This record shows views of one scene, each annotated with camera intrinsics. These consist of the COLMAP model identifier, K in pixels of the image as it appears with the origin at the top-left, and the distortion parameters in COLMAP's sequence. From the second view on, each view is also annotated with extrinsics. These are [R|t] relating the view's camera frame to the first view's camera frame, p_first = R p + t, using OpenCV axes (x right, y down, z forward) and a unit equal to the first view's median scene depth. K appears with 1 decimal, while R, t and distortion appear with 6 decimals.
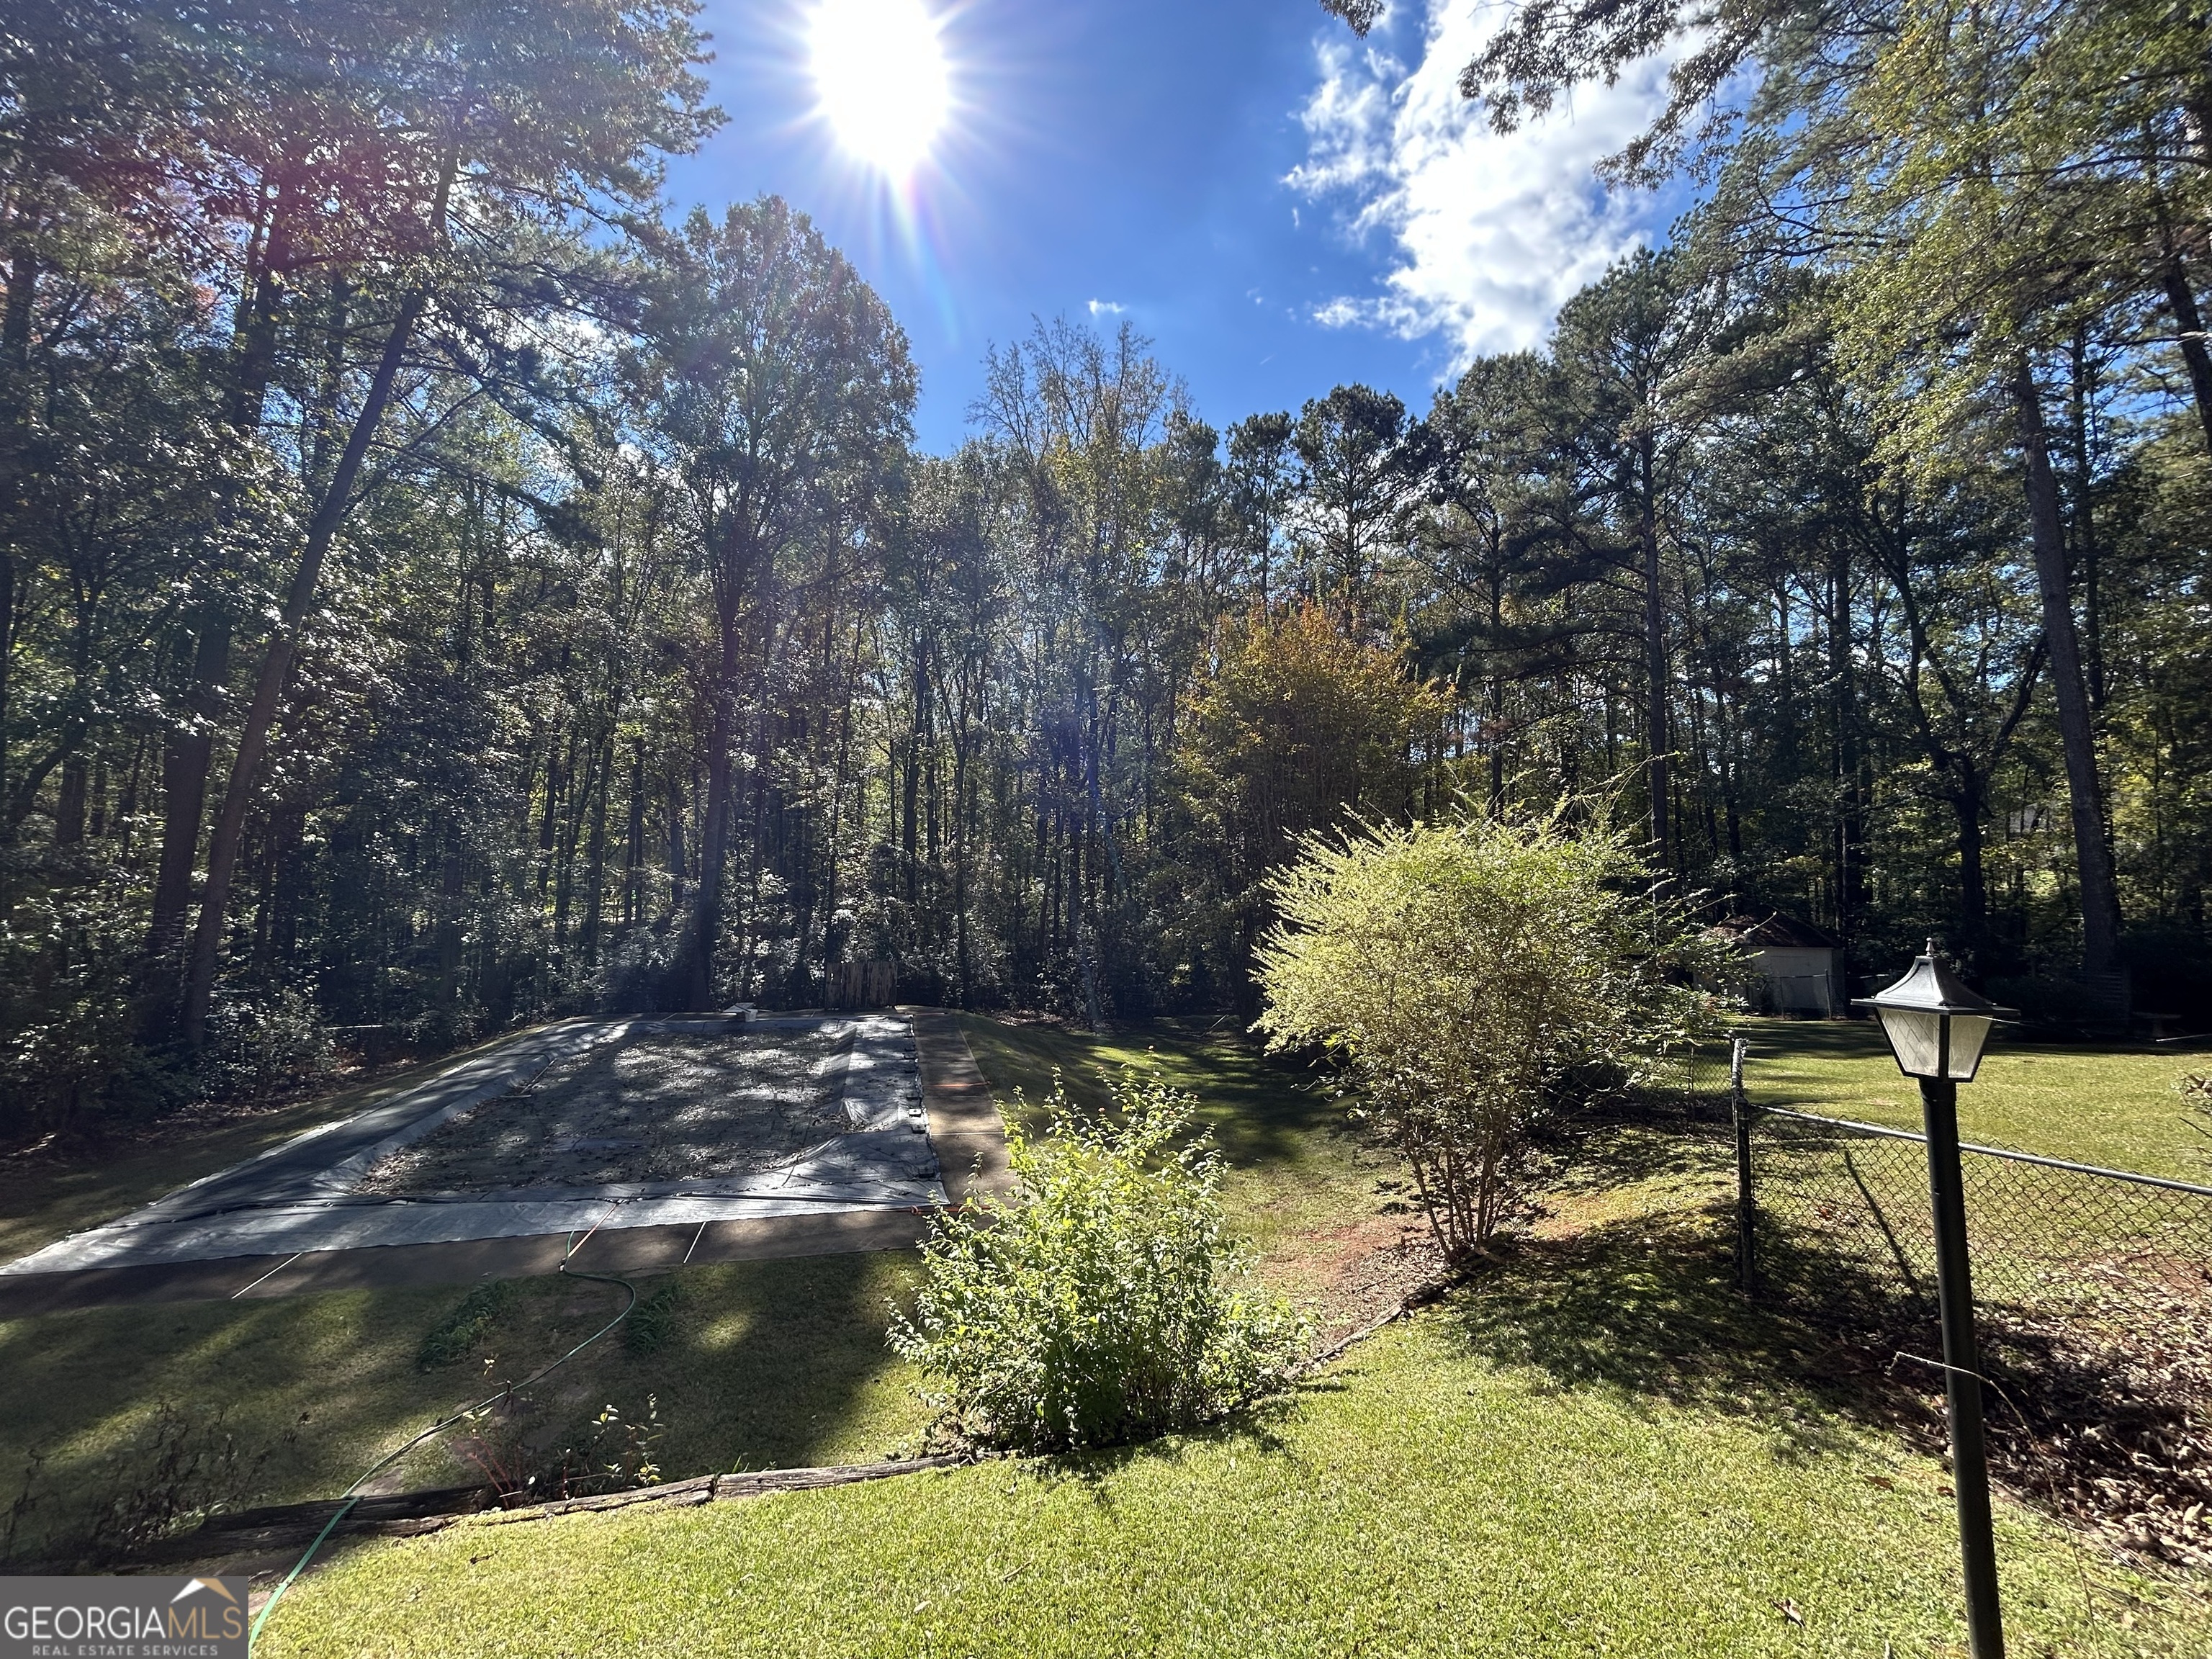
lens RADIAL K [[889.3, 0, 1099.5], [0, 889.3, 825.3], [0, 0, 1]] dist [-0.000253, 0.000533]
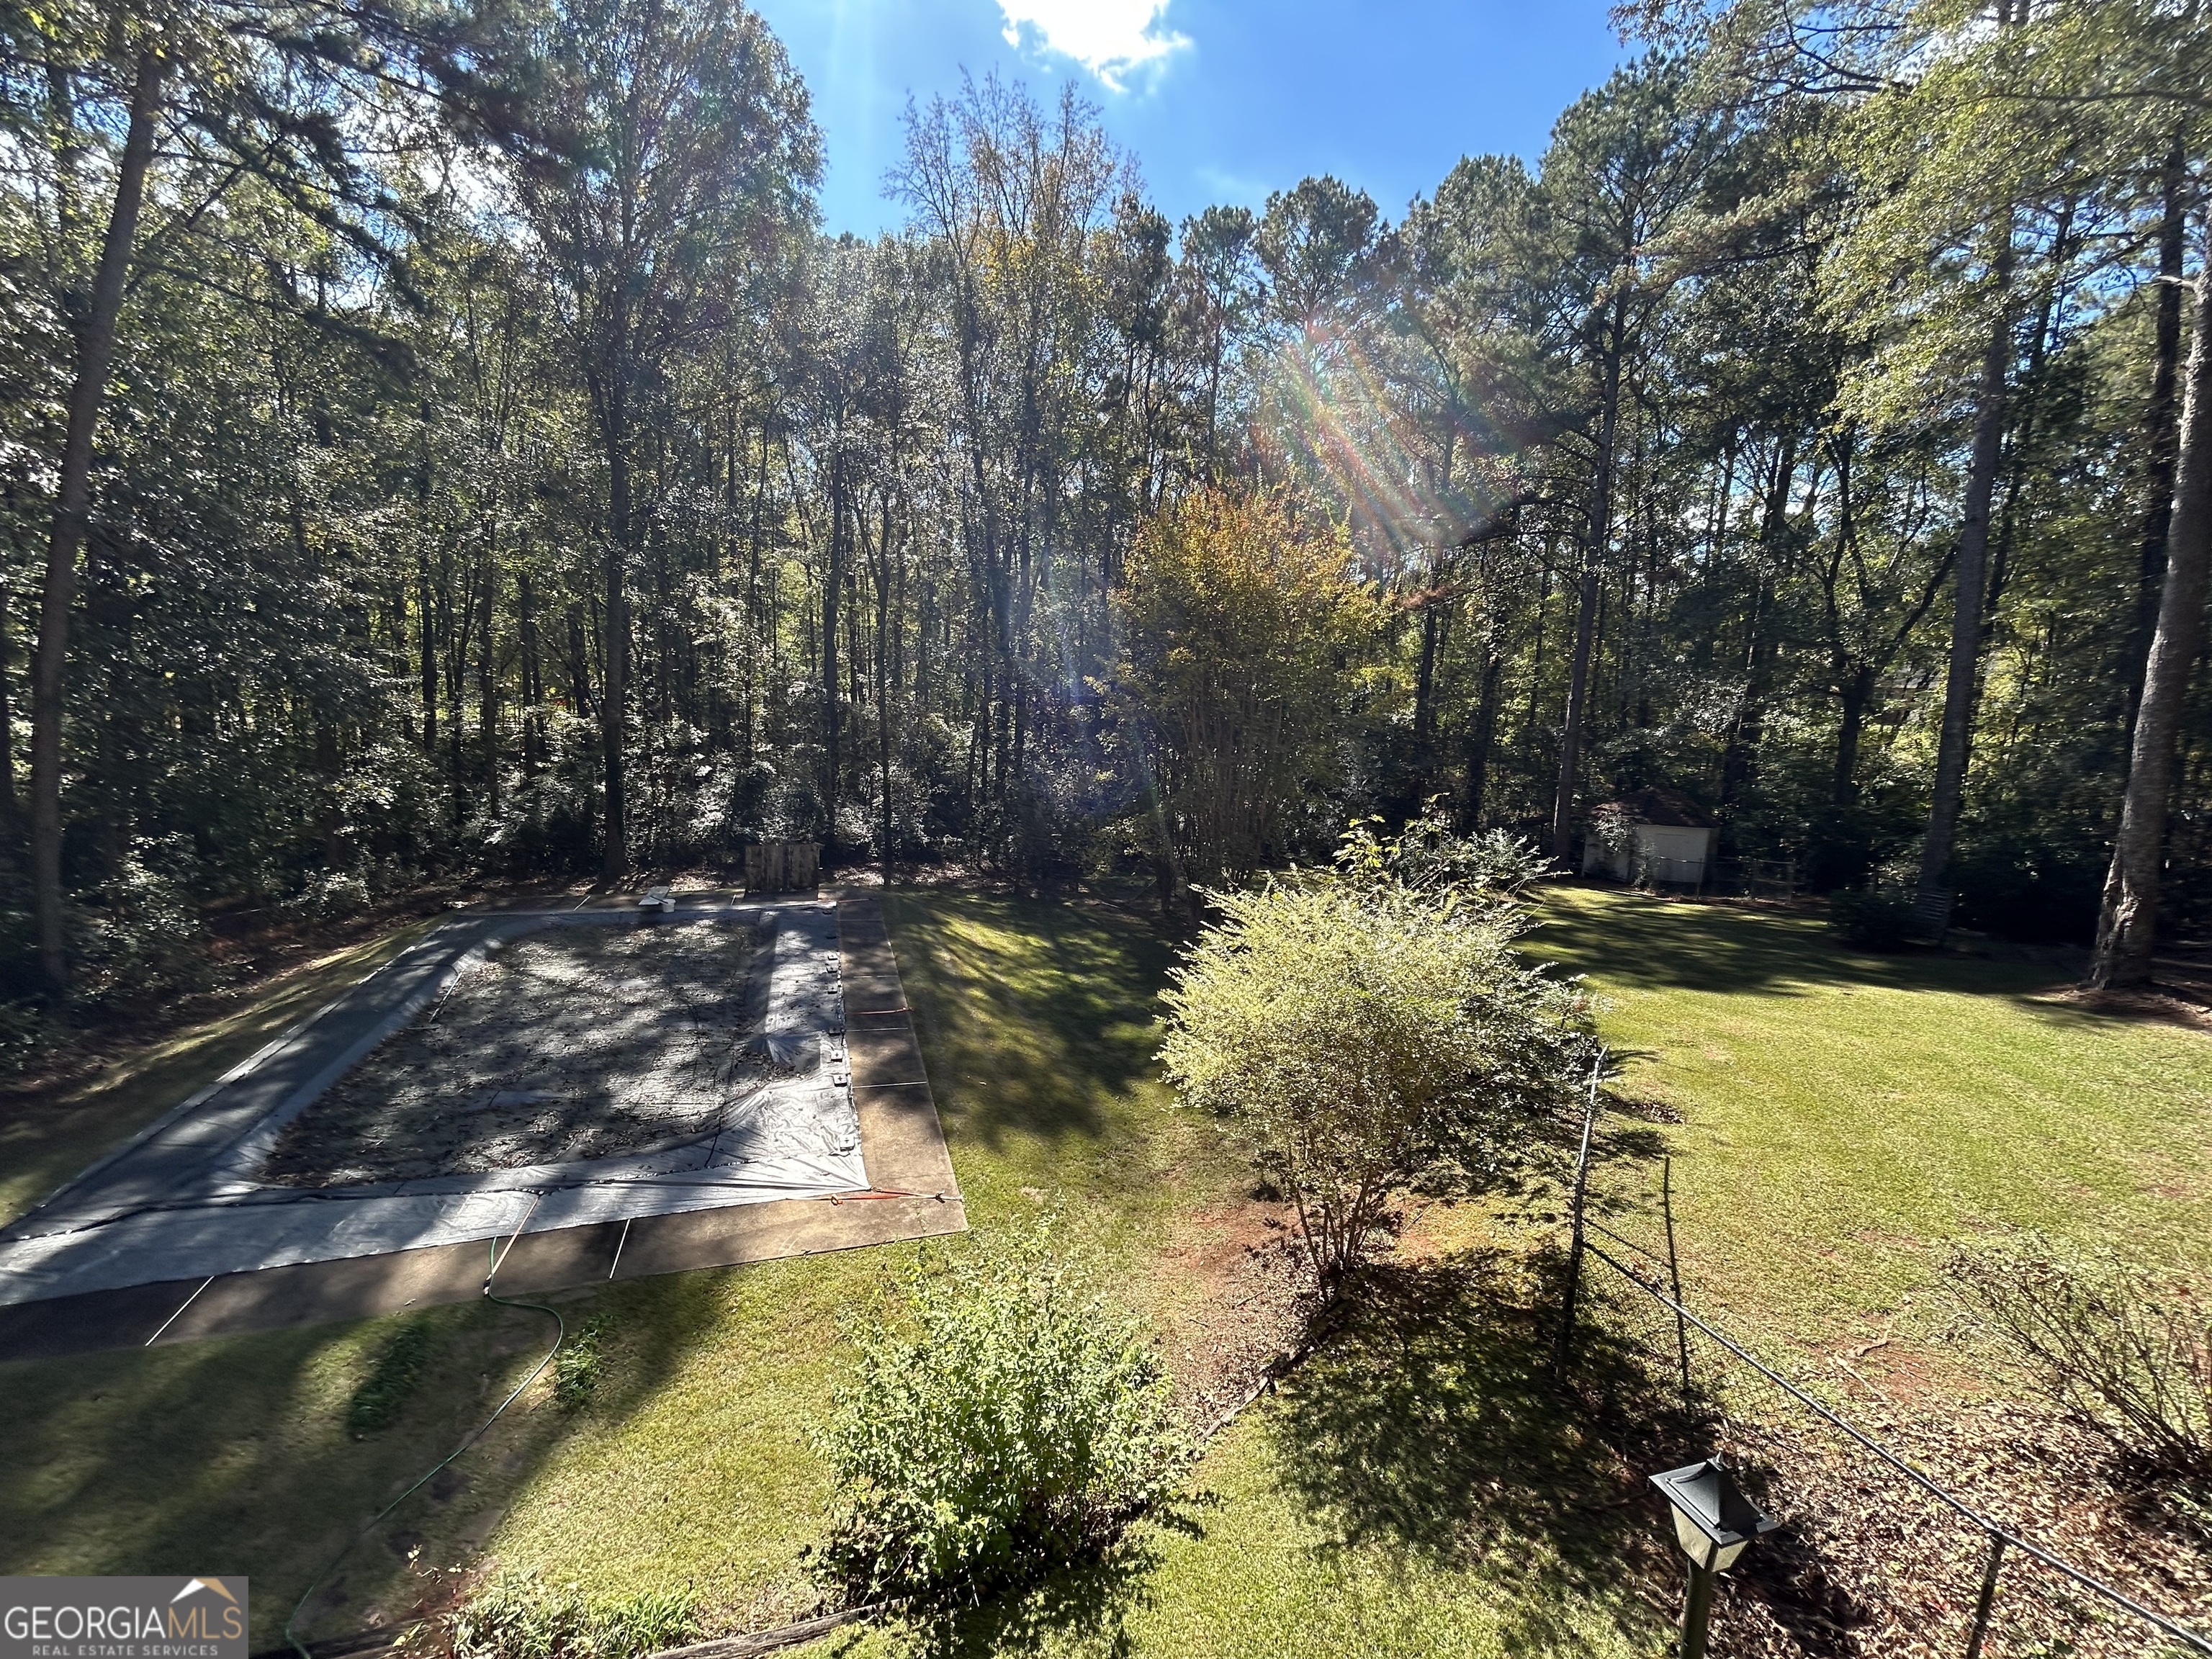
lens RADIAL K [[889.3, 0, 1106.6], [0, 889.3, 822.4], [0, 0, 1]] dist [-0.000253, 0.000533]
pose [[0.996082, 0.018668, 0.086440, 0.007028], [-0.037139, 0.975393, 0.217323, -0.118332], [-0.080256, -0.219682, 0.972265, 0.020890]]
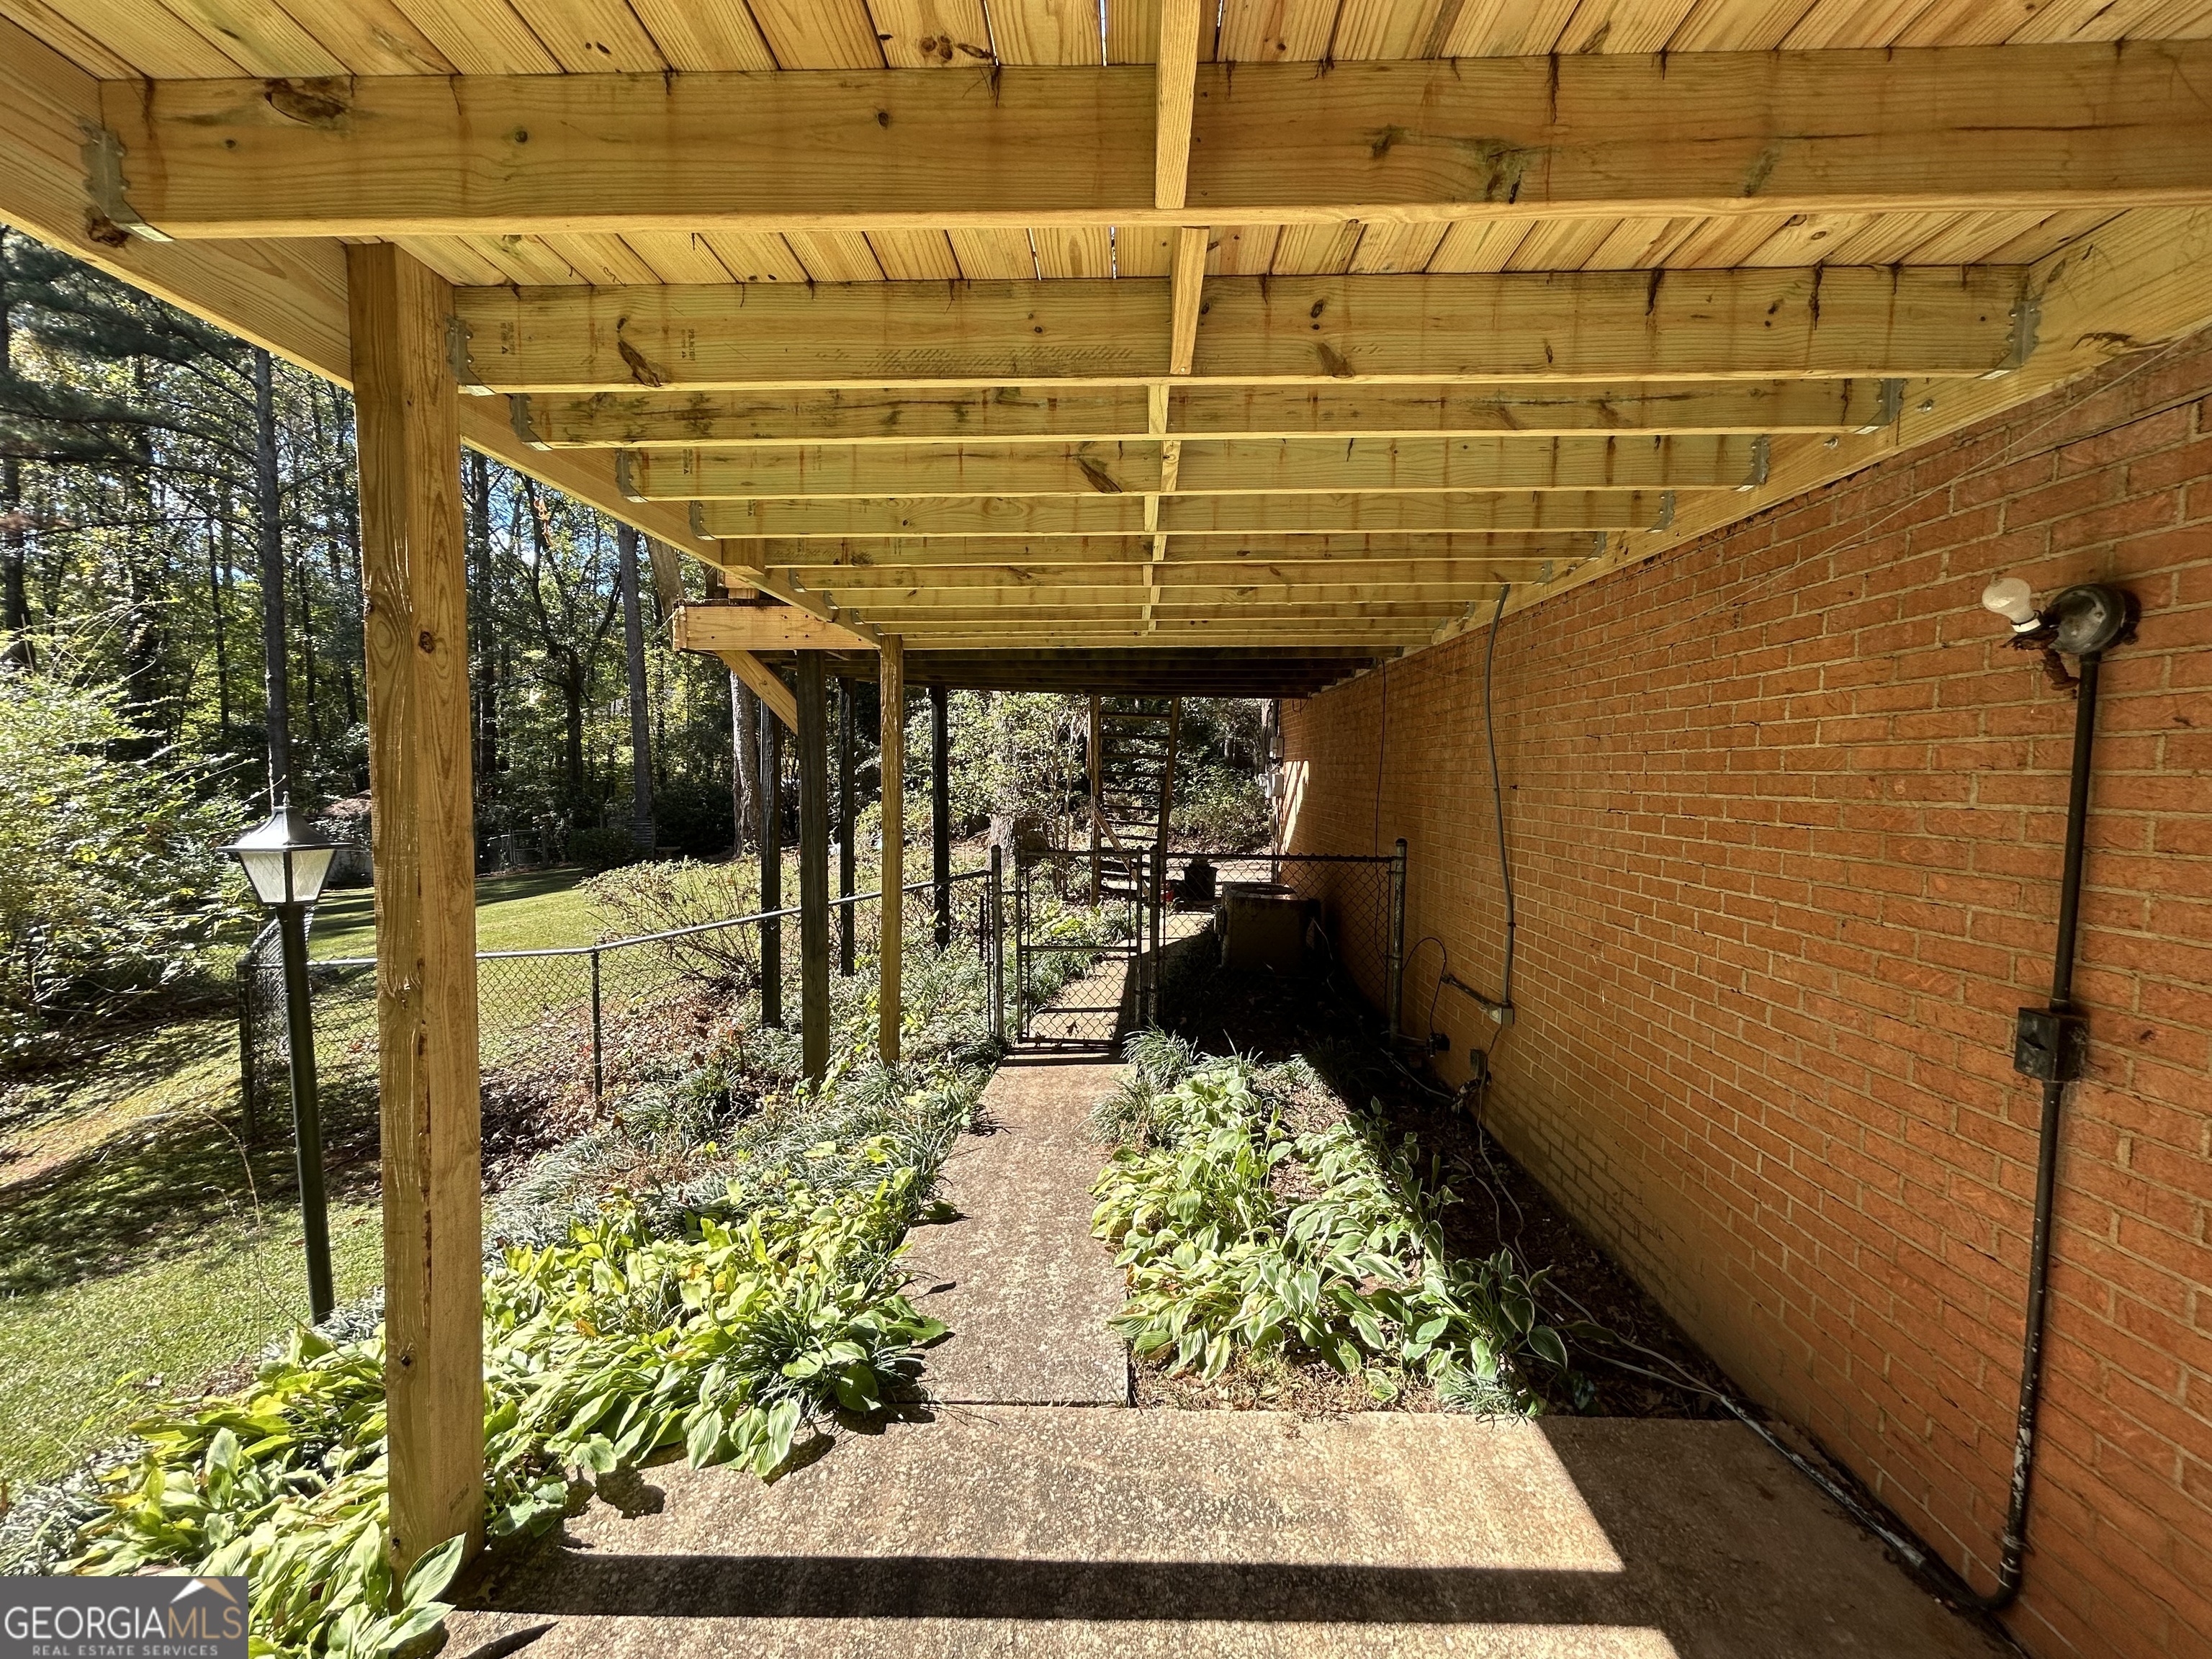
lens RADIAL K [[889.3, 0, 1097.2], [0, 889.3, 832.5], [0, 0, 1]] dist [-0.000253, 0.000533]
pose [[0.283054, -0.072158, 0.956386, 0.011848], [-0.074279, 0.992522, 0.096868, -0.002379], [-0.956223, -0.098458, 0.275577, -0.054547]]
